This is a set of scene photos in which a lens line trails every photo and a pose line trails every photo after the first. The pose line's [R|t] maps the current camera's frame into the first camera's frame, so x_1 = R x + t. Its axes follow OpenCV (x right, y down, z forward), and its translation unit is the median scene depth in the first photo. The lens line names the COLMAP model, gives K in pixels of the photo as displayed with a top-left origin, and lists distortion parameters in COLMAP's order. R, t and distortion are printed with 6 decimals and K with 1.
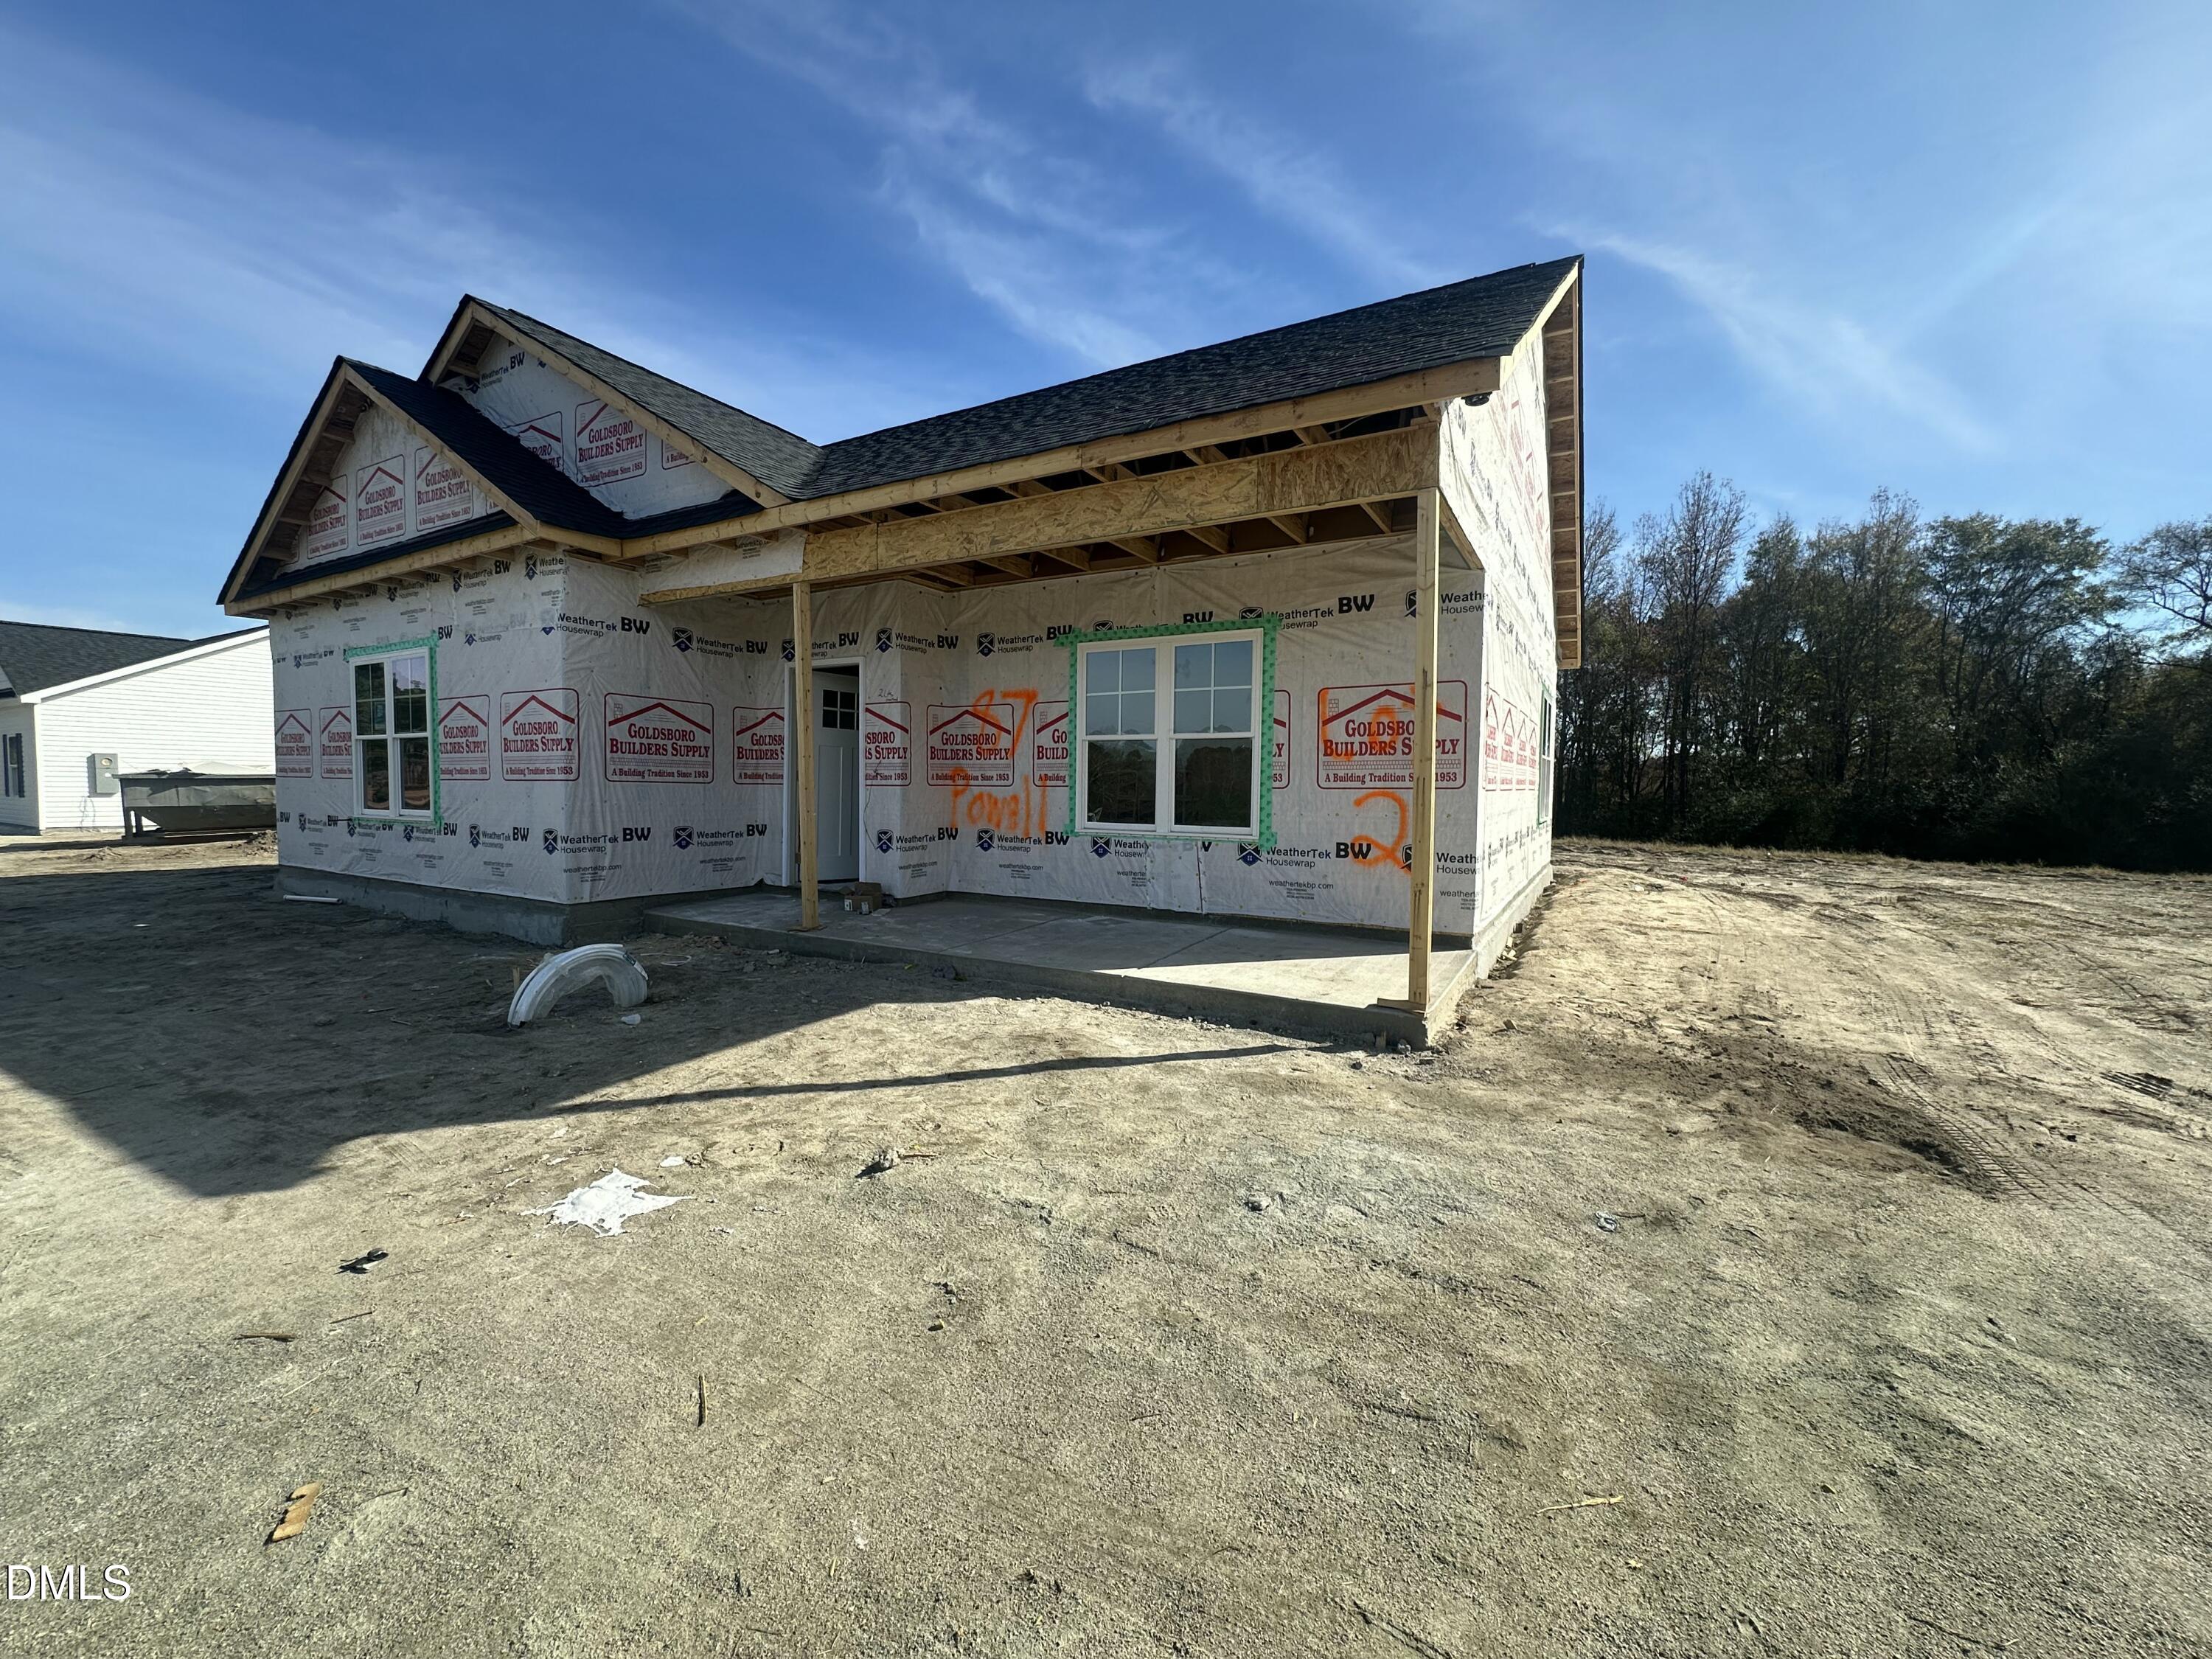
lens RADIAL K [[893.8, 0, 1109.0], [0, 893.8, 823.6], [0, 0, 1]] dist [0.003589, 0.001598]
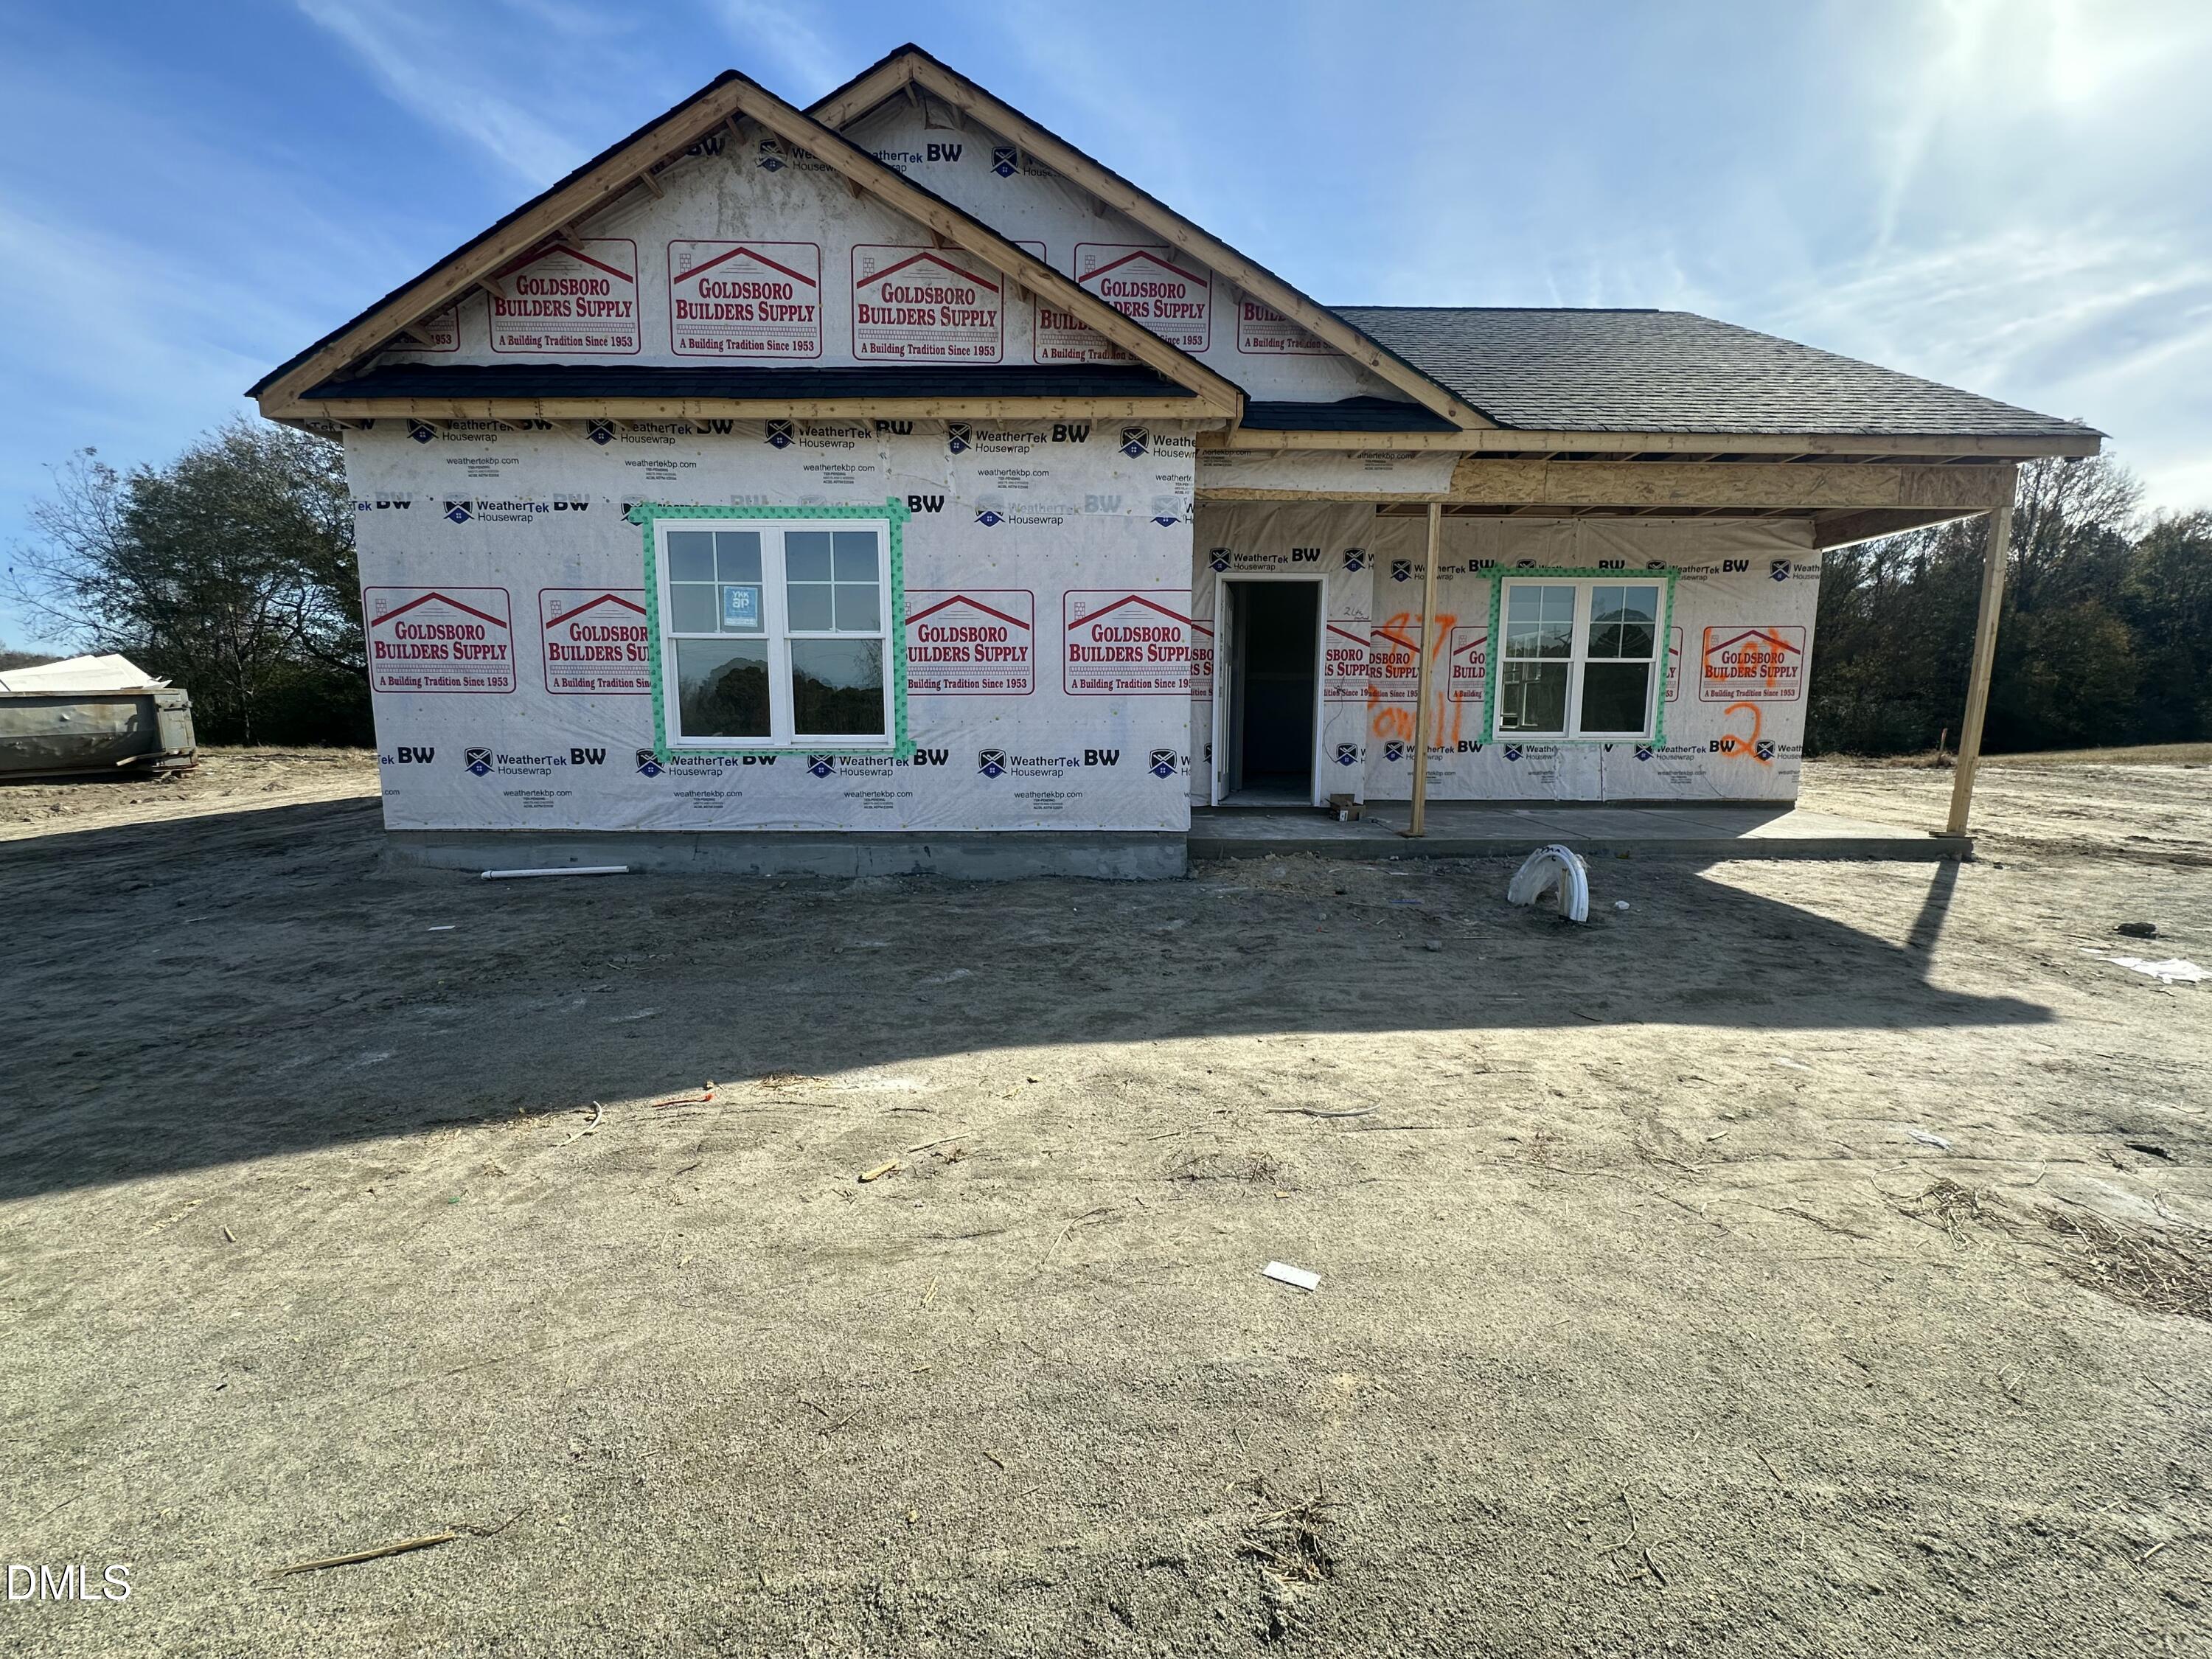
lens RADIAL K [[893.8, 0, 1111.4], [0, 893.8, 833.0], [0, 0, 1]] dist [0.003589, 0.001598]
pose [[0.855548, -0.076676, 0.512014, -1.108857], [0.027147, 0.994256, 0.103532, -0.005031], [-0.517011, -0.074677, 0.852715, 0.250797]]
